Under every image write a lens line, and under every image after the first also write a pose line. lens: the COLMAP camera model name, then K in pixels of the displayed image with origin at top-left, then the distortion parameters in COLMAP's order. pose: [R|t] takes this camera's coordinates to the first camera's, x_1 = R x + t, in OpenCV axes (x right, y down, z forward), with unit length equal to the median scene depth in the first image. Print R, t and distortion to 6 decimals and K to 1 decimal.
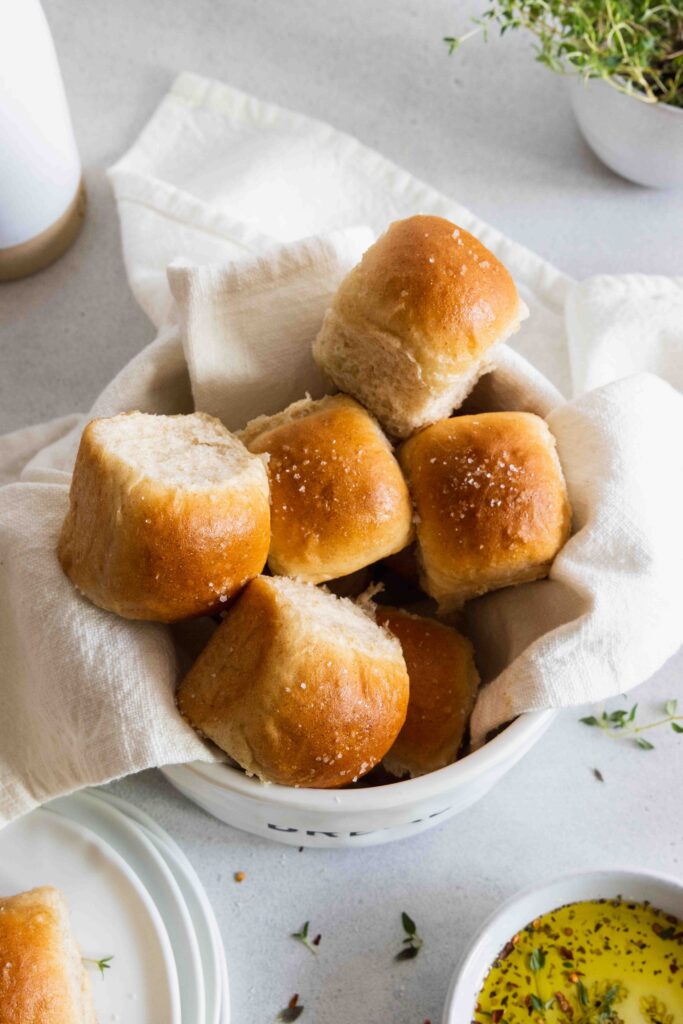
lens RADIAL K [[1583.8, 0, 342.6], [0, 1583.8, 511.9], [0, 0, 1]] dist [-0.057110, 0.000000]
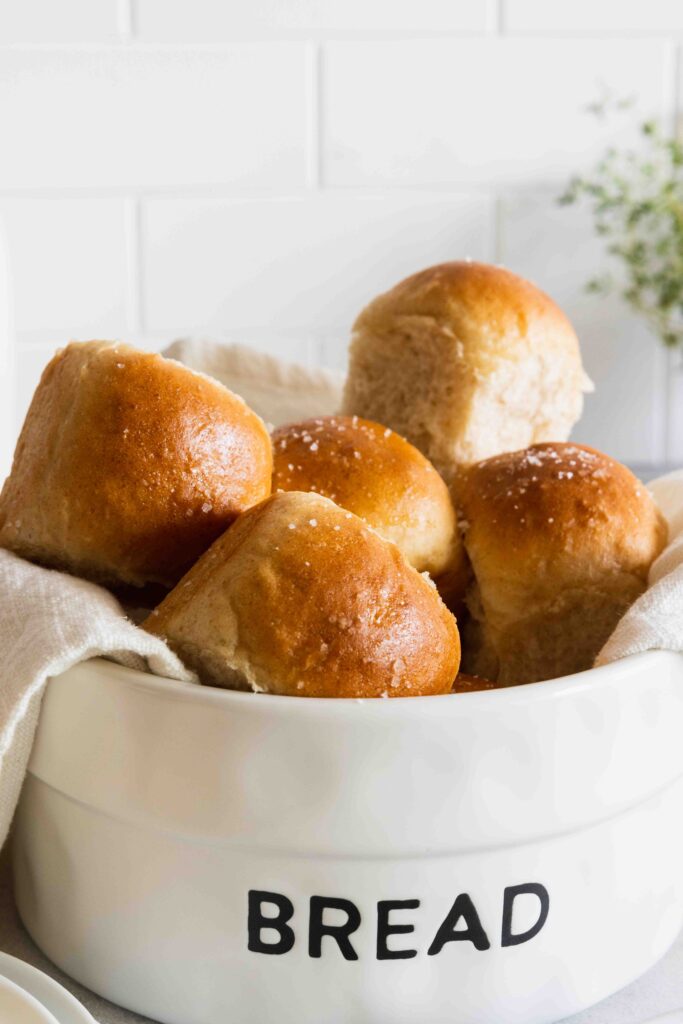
lens RADIAL K [[2418.5, 0, 340.7], [0, 2418.5, 511.9], [0, 0, 1]] dist [-0.086799, 0.000000]
pose [[0.999978, 0.001546, -0.006431, -0.004668], [-0.005994, 0.623048, -0.782160, 0.932273], [0.002798, 0.782182, 0.623044, 0.284756]]
